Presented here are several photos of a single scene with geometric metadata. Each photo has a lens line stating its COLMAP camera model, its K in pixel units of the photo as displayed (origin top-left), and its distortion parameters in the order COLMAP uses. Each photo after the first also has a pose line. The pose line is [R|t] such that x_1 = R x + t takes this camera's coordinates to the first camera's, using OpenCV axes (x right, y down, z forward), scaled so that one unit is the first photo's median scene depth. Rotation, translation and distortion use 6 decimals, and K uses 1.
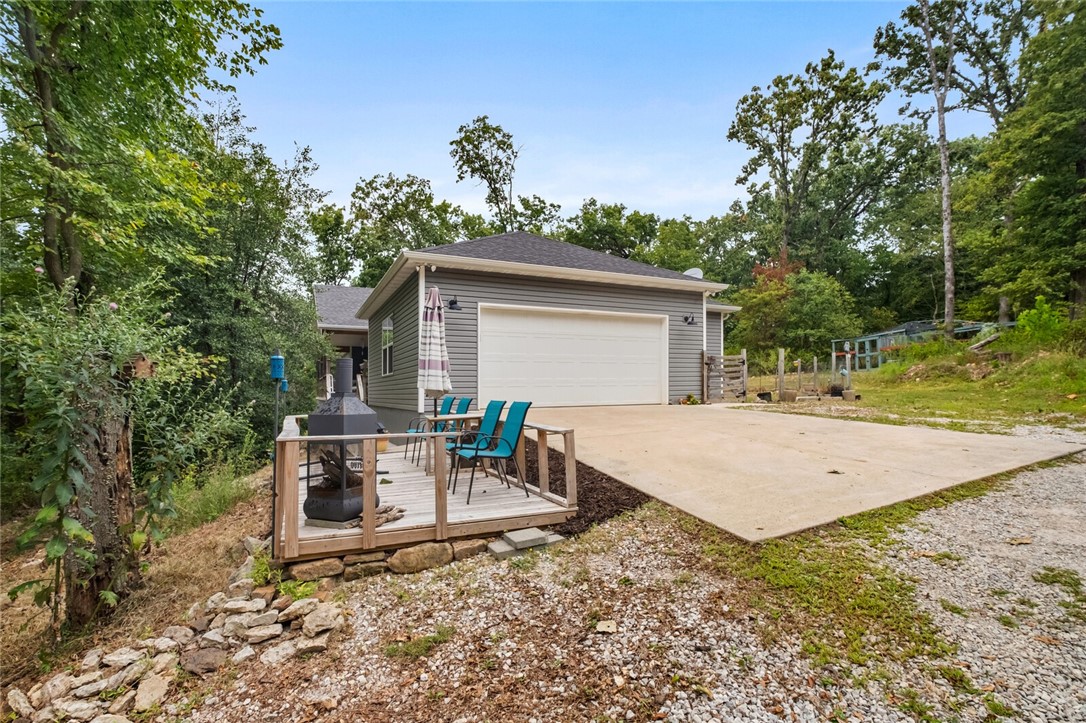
lens RADIAL K [[533.0, 0, 562.5], [0, 533.0, 403.3], [0, 0, 1]] dist [-0.004605, -0.000234]
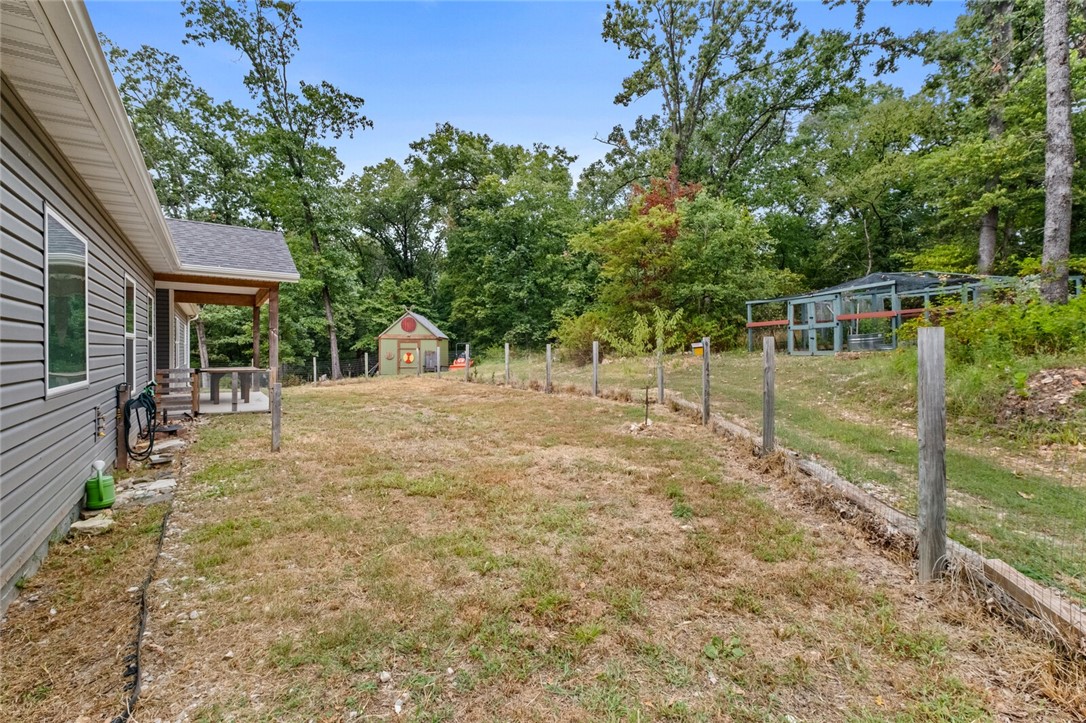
lens RADIAL K [[484.5, 0, 541.3], [0, 484.5, 355.6], [0, 0, 1]] dist [-0.000370, 0.000154]
pose [[0.991846, 0.010303, 0.127023, 0.146905], [-0.008880, 0.999891, -0.011763, -0.034583], [-0.127131, 0.010540, 0.991830, 0.349283]]
